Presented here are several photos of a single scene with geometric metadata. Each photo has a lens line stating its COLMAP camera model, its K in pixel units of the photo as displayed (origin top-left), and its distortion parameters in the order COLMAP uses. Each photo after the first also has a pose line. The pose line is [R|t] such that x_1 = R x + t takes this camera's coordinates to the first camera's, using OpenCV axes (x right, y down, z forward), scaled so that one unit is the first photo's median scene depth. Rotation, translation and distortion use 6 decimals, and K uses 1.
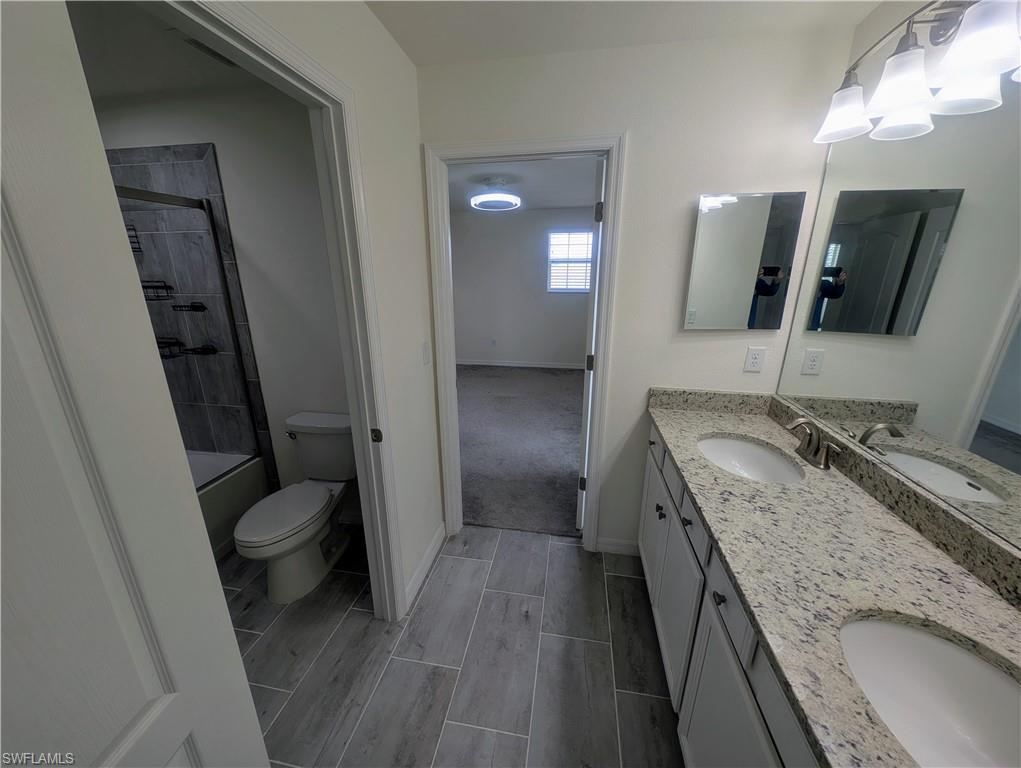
lens RADIAL K [[385.6, 0, 503.6], [0, 385.6, 384.4], [0, 0, 1]] dist [-0.000432, -0.001084]
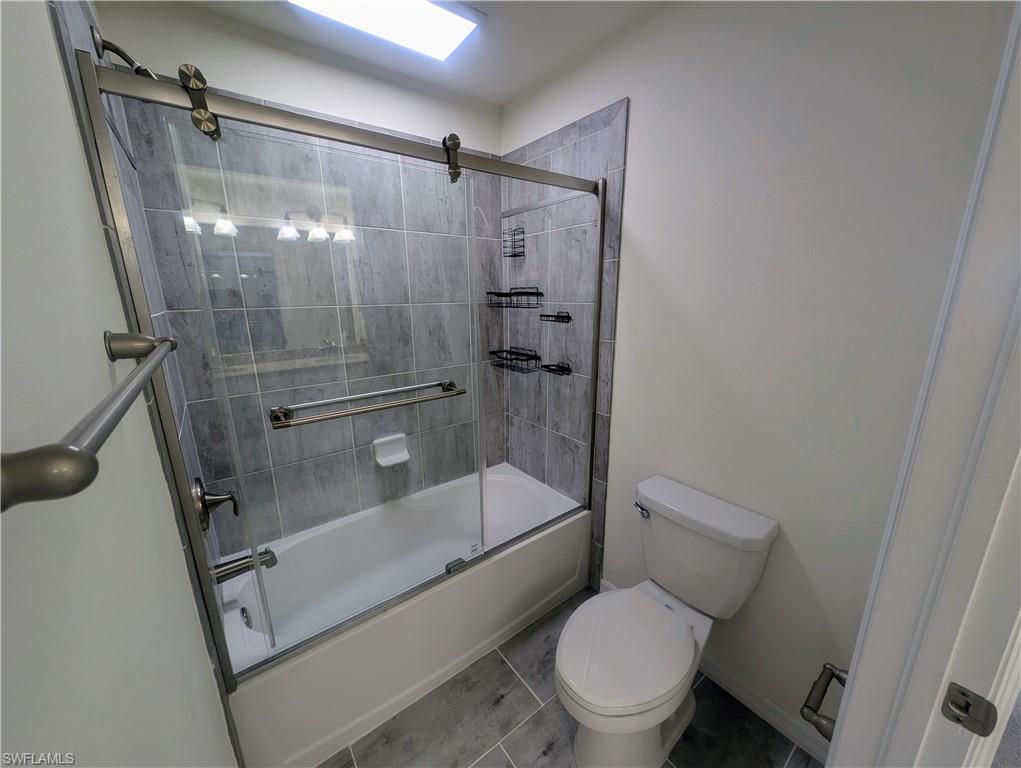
lens RADIAL K [[385.6, 0, 516.0], [0, 385.6, 385.8], [0, 0, 1]] dist [-0.000432, -0.001084]
pose [[0.747182, 0.157215, -0.645757, -0.304693], [-0.188038, 0.981927, 0.021486, -0.053452], [0.637464, 0.105373, 0.763241, 0.309267]]
